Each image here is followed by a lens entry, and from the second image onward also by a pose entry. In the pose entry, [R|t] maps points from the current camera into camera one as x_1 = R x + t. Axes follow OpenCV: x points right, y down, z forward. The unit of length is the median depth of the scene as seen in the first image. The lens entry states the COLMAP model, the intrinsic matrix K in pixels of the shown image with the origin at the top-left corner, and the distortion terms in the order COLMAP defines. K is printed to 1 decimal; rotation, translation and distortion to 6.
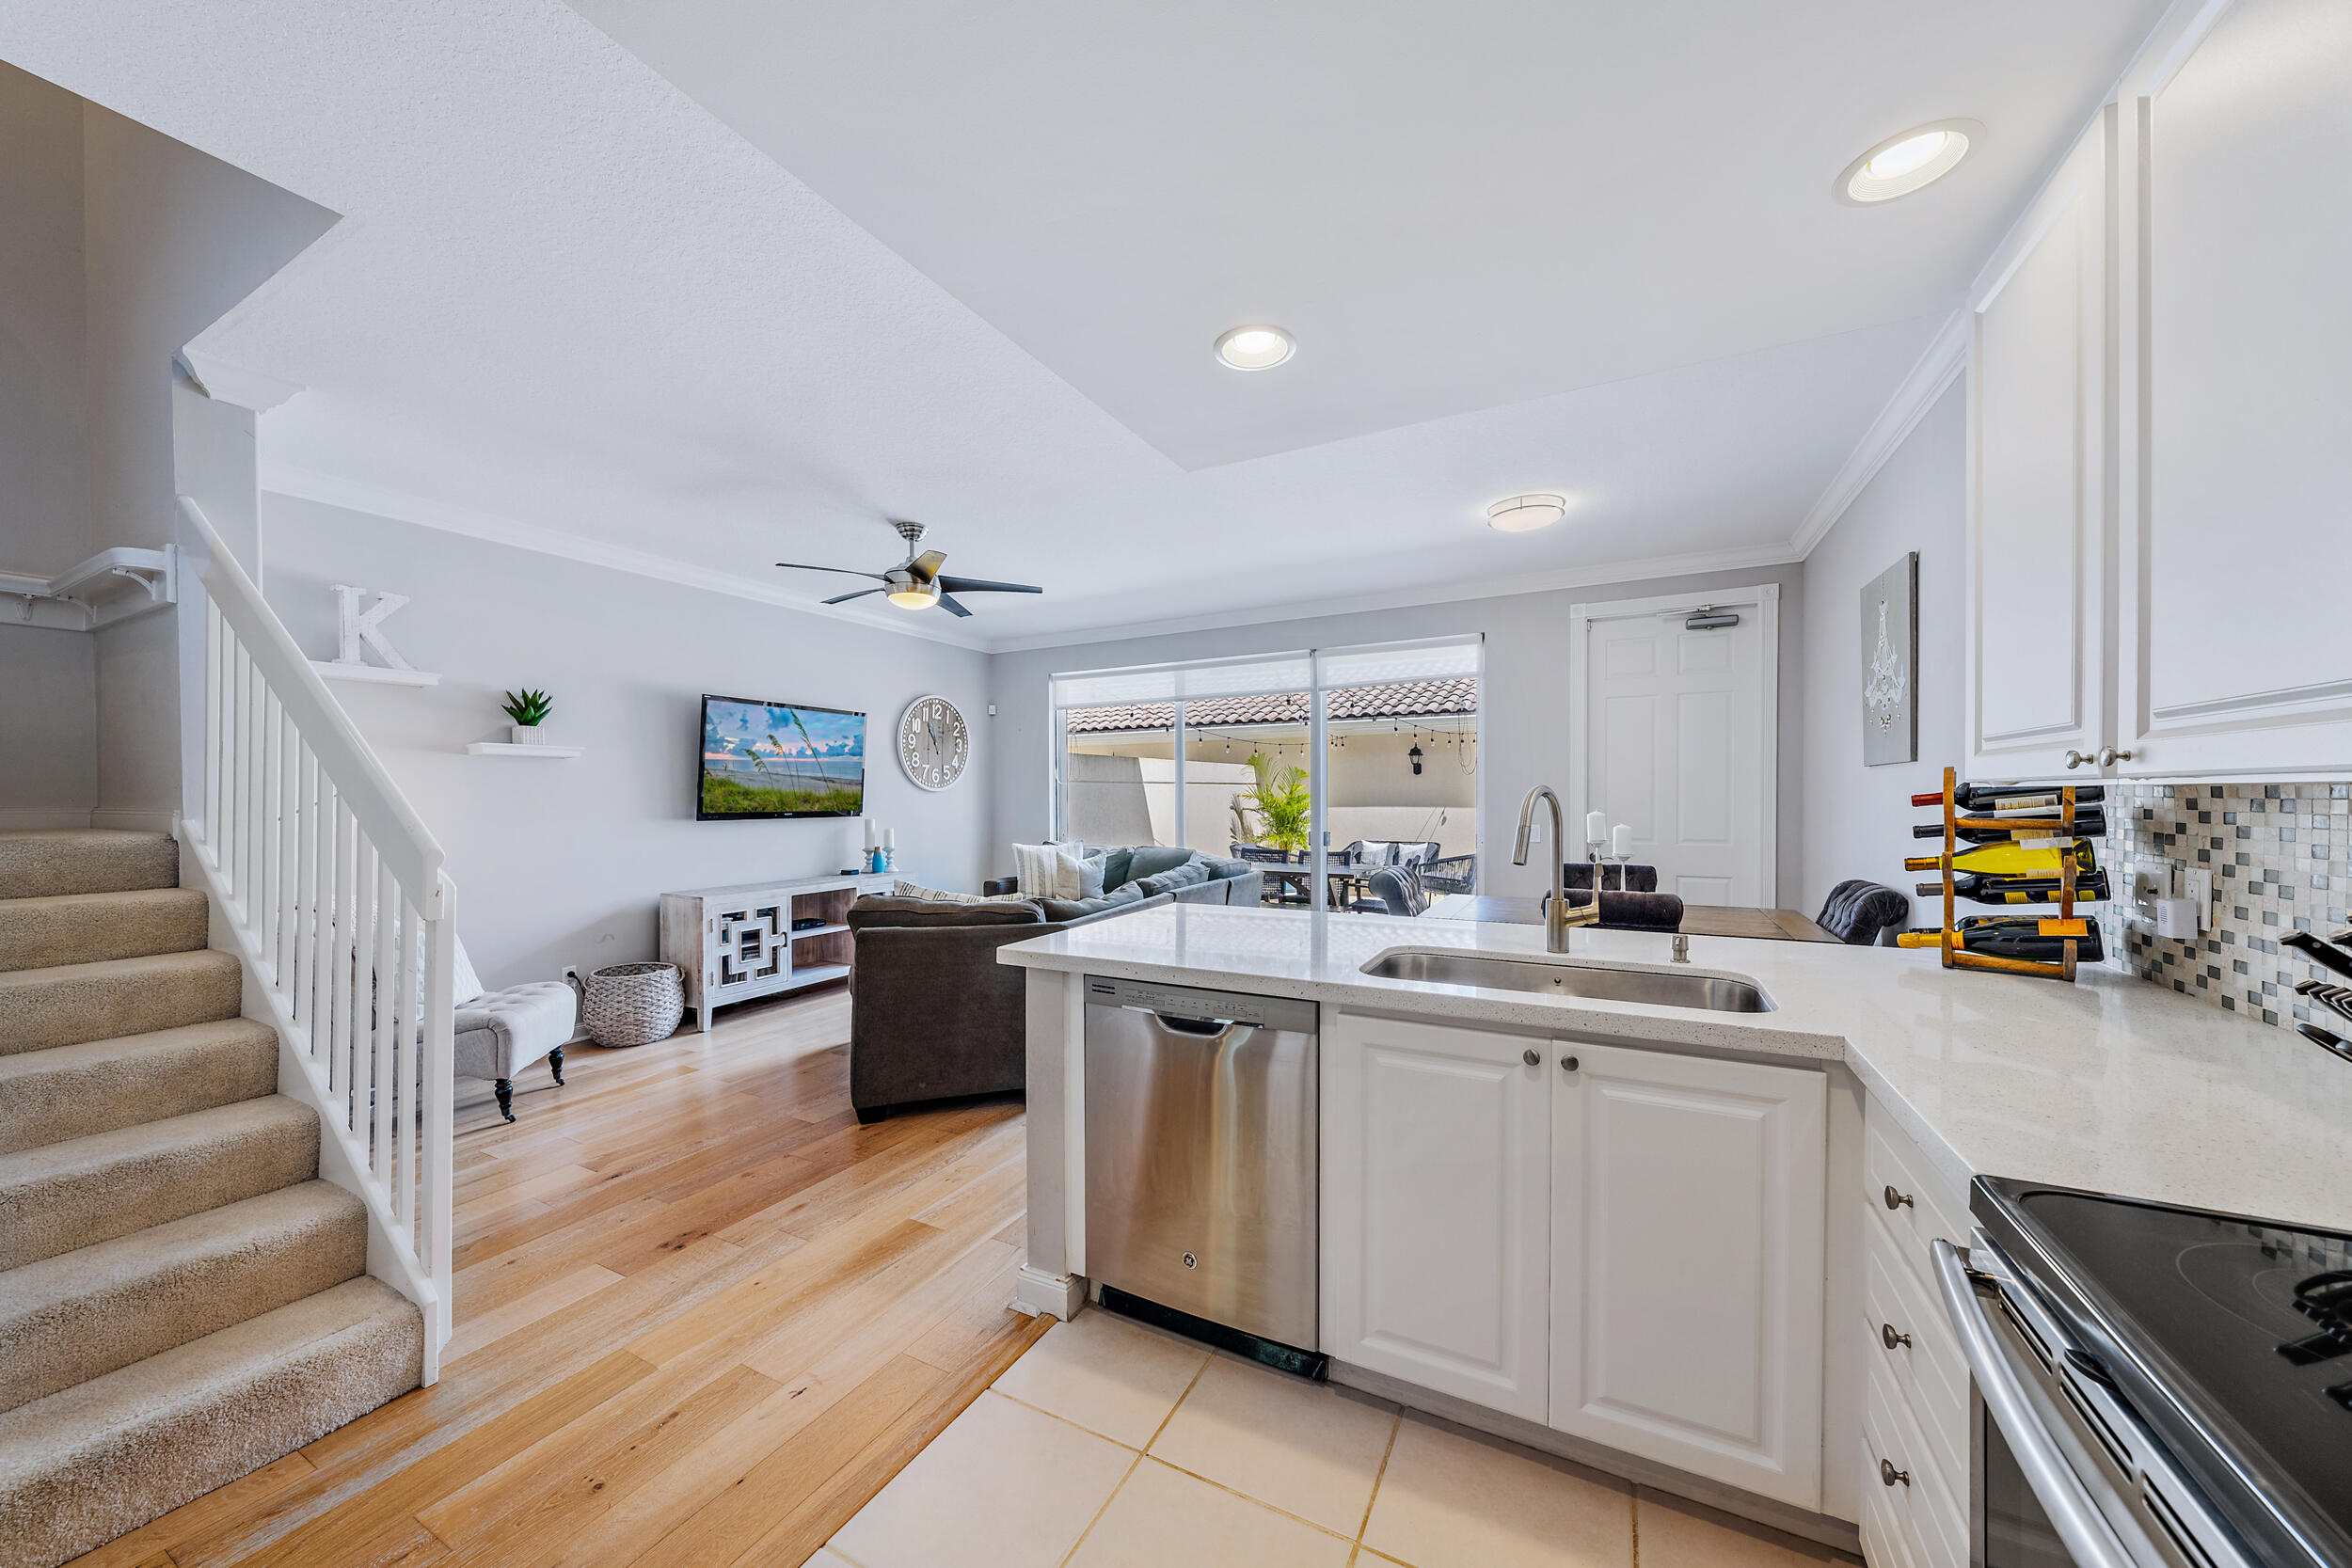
lens RADIAL K [[825.9, 0, 1183.6], [0, 825.9, 801.8], [0, 0, 1]] dist [-0.009279, -0.000255]
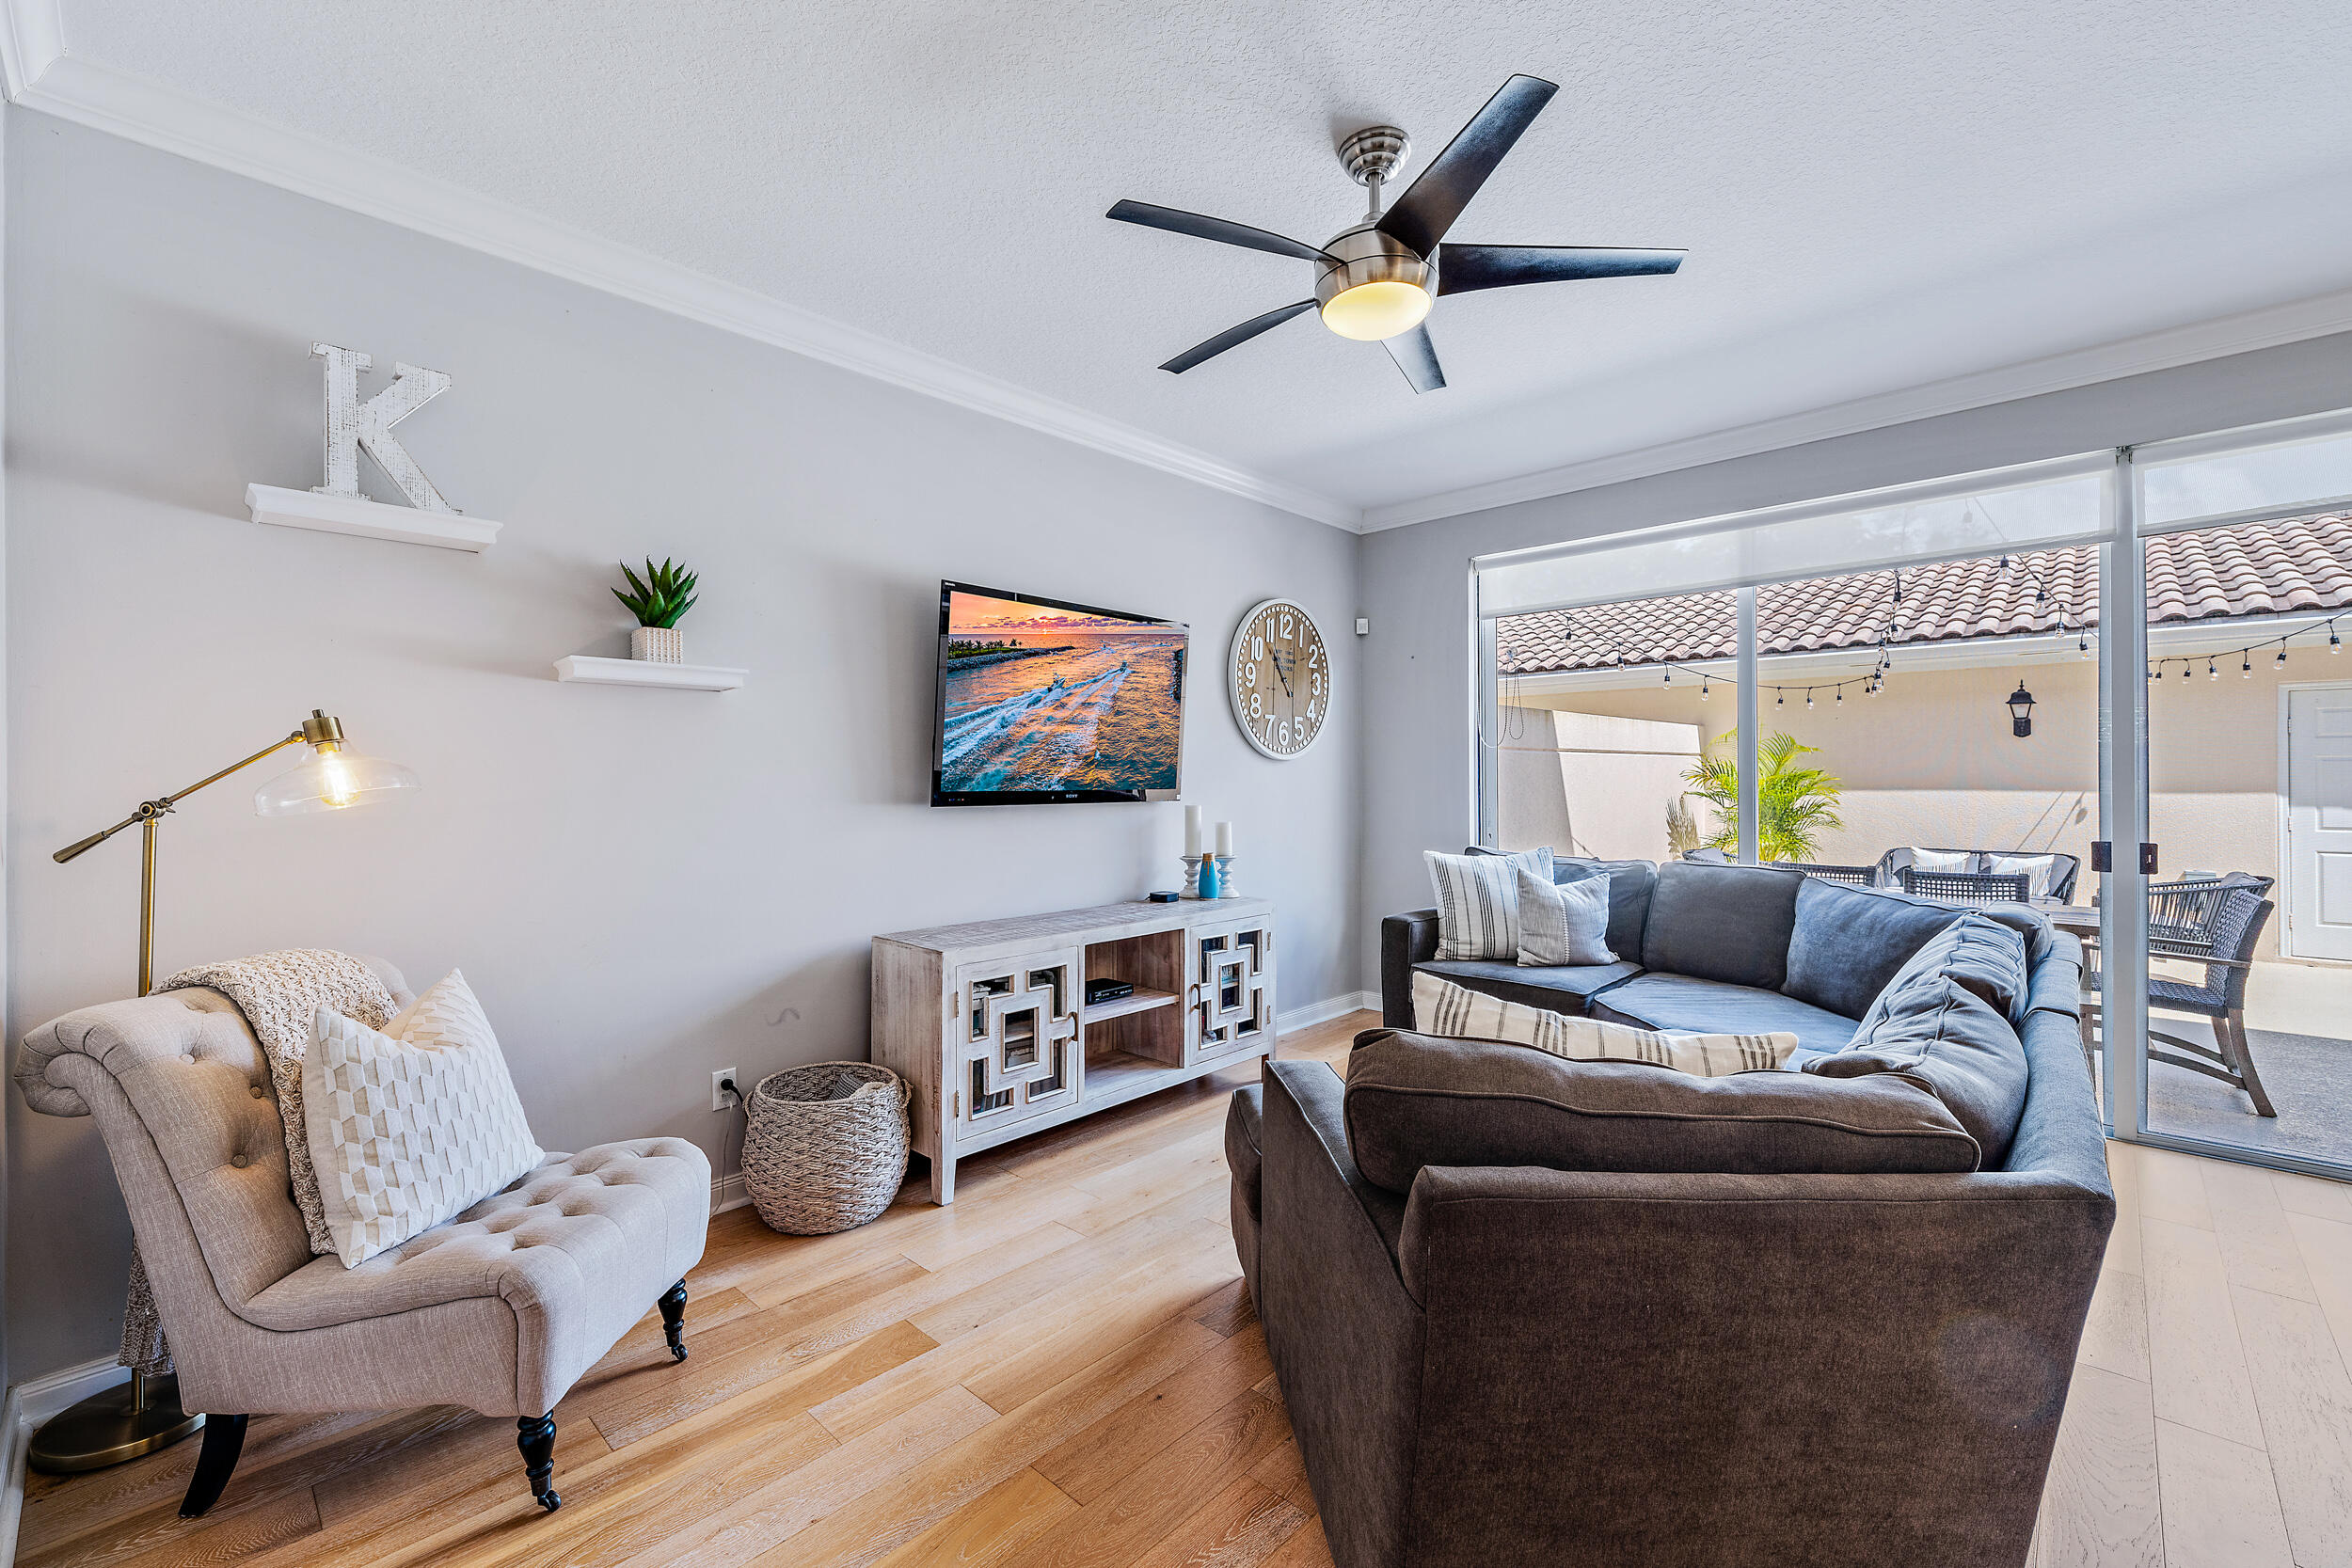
lens RADIAL K [[1037.2, 0, 1174.0], [0, 1037.2, 778.1], [0, 0, 1]] dist [-0.000144, -0.000042]
pose [[0.957155, 0.003296, -0.289558, -0.233267], [-0.004731, 0.999980, -0.004256, 0.006548], [0.289539, 0.005444, 0.957151, 0.378969]]
